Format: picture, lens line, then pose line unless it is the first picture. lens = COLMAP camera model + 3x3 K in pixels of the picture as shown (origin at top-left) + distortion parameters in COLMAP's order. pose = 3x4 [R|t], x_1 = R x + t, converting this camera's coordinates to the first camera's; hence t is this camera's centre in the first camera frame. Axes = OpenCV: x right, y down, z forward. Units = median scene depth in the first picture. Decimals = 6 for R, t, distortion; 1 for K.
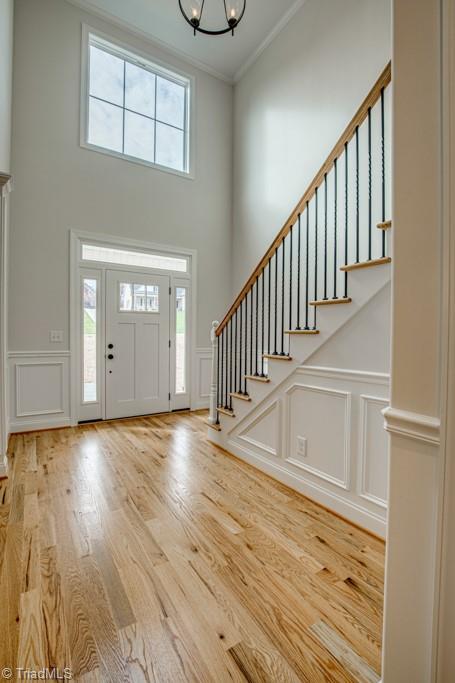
lens RADIAL K [[313.8, 0, 223.0], [0, 313.8, 341.3], [0, 0, 1]] dist [-0.029989, 0.004171]
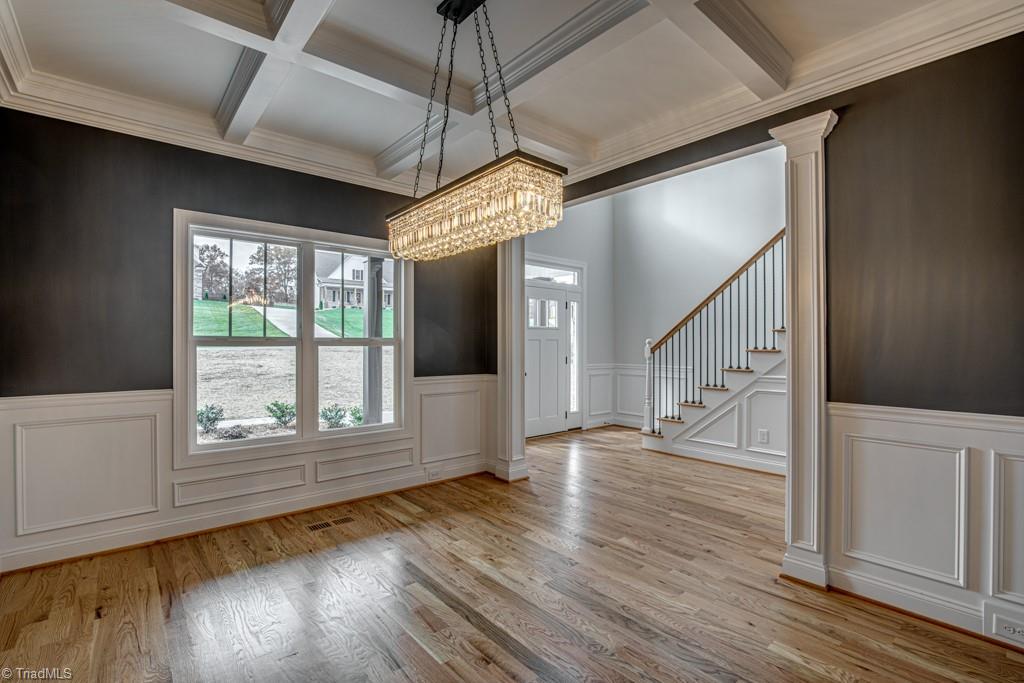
lens RADIAL K [[470.5, 0, 516.0], [0, 470.5, 347.6], [0, 0, 1]] dist [-0.029989, 0.004171]
pose [[0.987164, -0.002960, 0.159685, -0.740370], [0.005230, 0.999891, -0.013794, -0.014997], [-0.159626, 0.014452, 0.987072, -0.537577]]
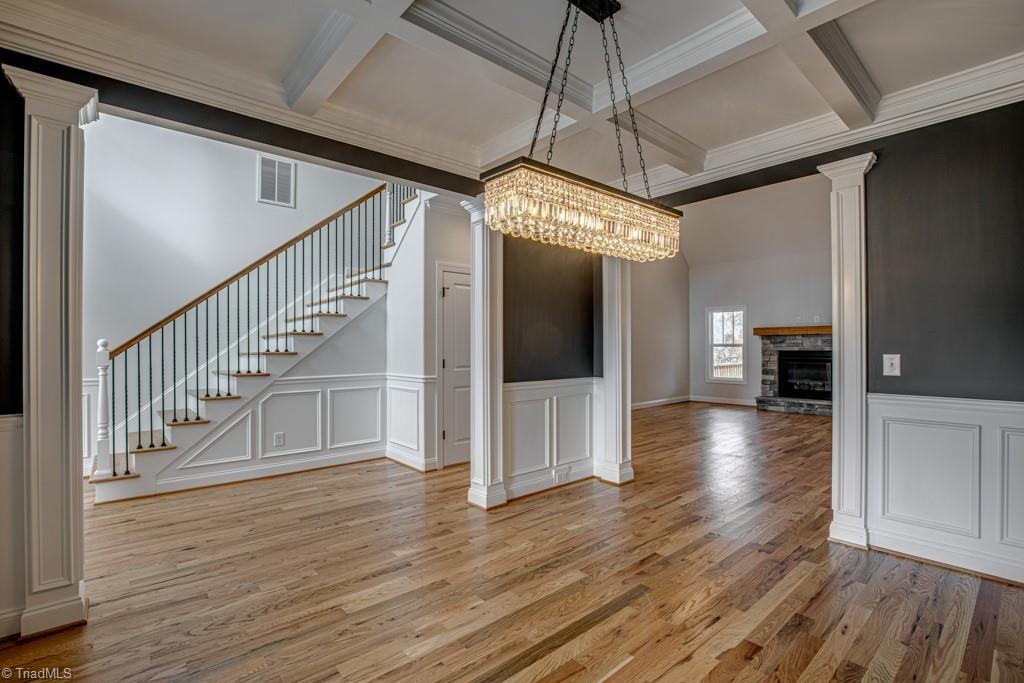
lens RADIAL K [[470.5, 0, 519.2], [0, 470.5, 340.3], [0, 0, 1]] dist [-0.029989, 0.004171]
pose [[-0.173848, 0.010773, 0.984714, -1.257056], [0.020647, 0.999760, -0.007293, -0.033324], [-0.984556, 0.019063, -0.174029, 0.220926]]
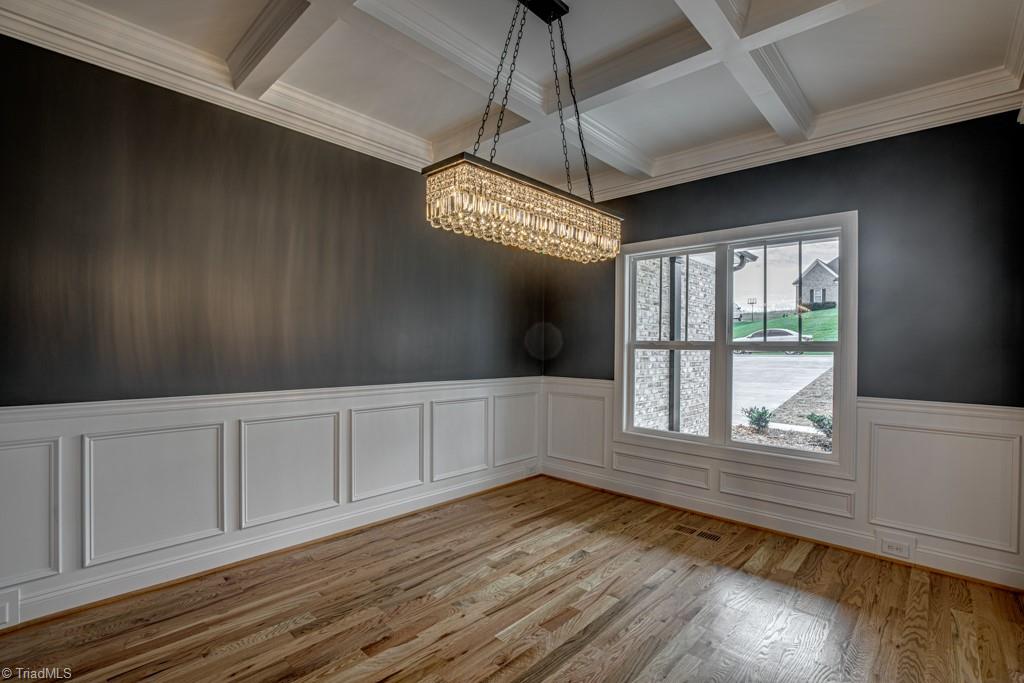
lens RADIAL K [[470.5, 0, 517.5], [0, 470.5, 342.5], [0, 0, 1]] dist [-0.029989, 0.004171]
pose [[0.271159, -0.007628, -0.962504, -0.171280], [-0.030721, 0.999391, -0.016575, -0.021355], [0.962044, 0.034064, 0.270759, -0.140929]]
